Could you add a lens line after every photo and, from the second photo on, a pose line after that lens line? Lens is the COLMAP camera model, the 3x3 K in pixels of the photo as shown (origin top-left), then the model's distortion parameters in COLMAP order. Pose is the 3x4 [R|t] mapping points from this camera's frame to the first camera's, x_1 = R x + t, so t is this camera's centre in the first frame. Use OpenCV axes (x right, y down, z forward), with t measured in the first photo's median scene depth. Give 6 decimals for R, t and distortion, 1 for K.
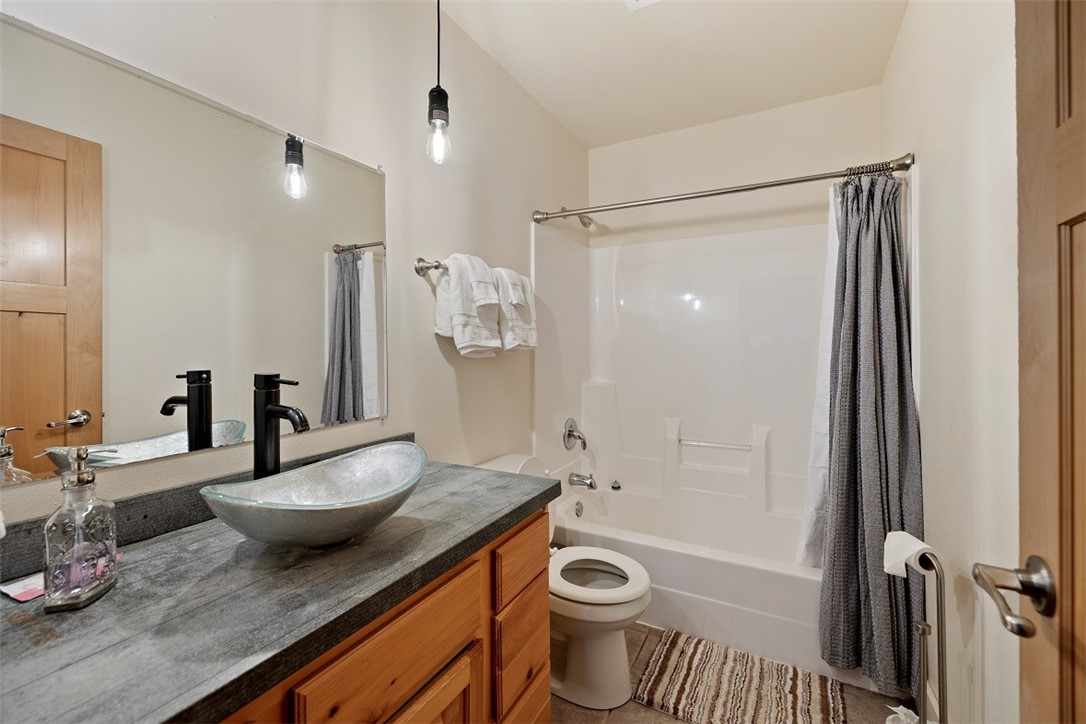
lens RADIAL K [[459.8, 0, 546.8], [0, 459.8, 355.7], [0, 0, 1]] dist [-0.003072, -0.000193]
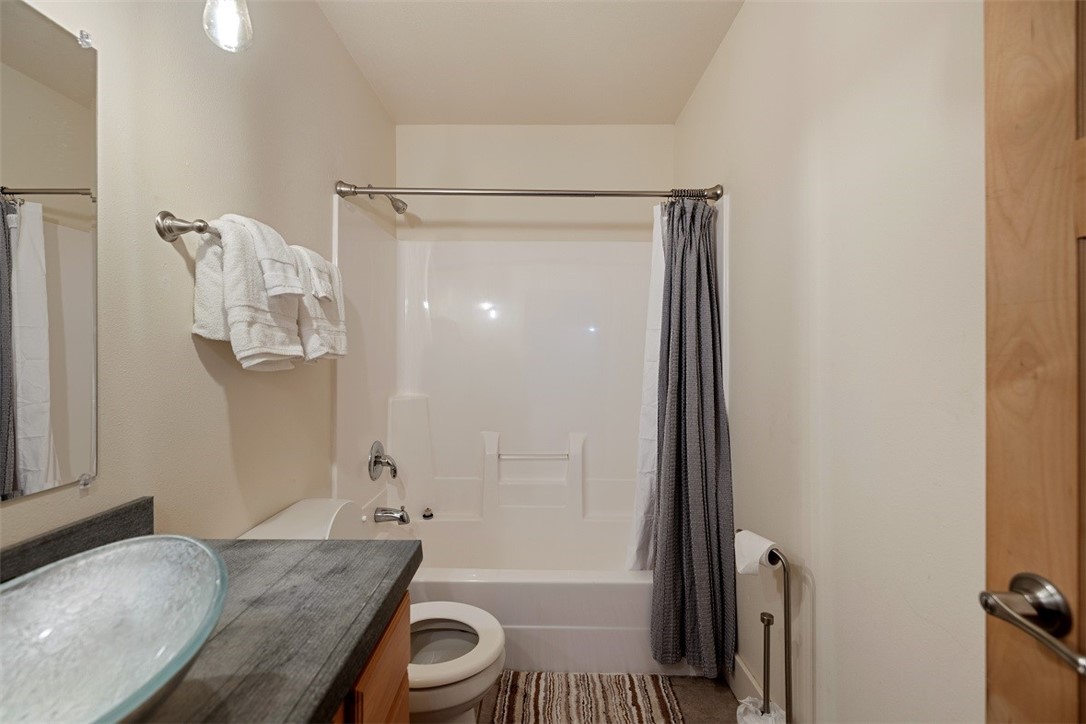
lens RADIAL K [[459.8, 0, 546.8], [0, 459.8, 355.7], [0, 0, 1]] dist [-0.003072, -0.000193]
pose [[0.882412, 0.004014, 0.470460, -0.102278], [0.003515, 0.999879, -0.015125, -0.006746], [-0.470464, 0.015000, 0.882292, 0.195008]]
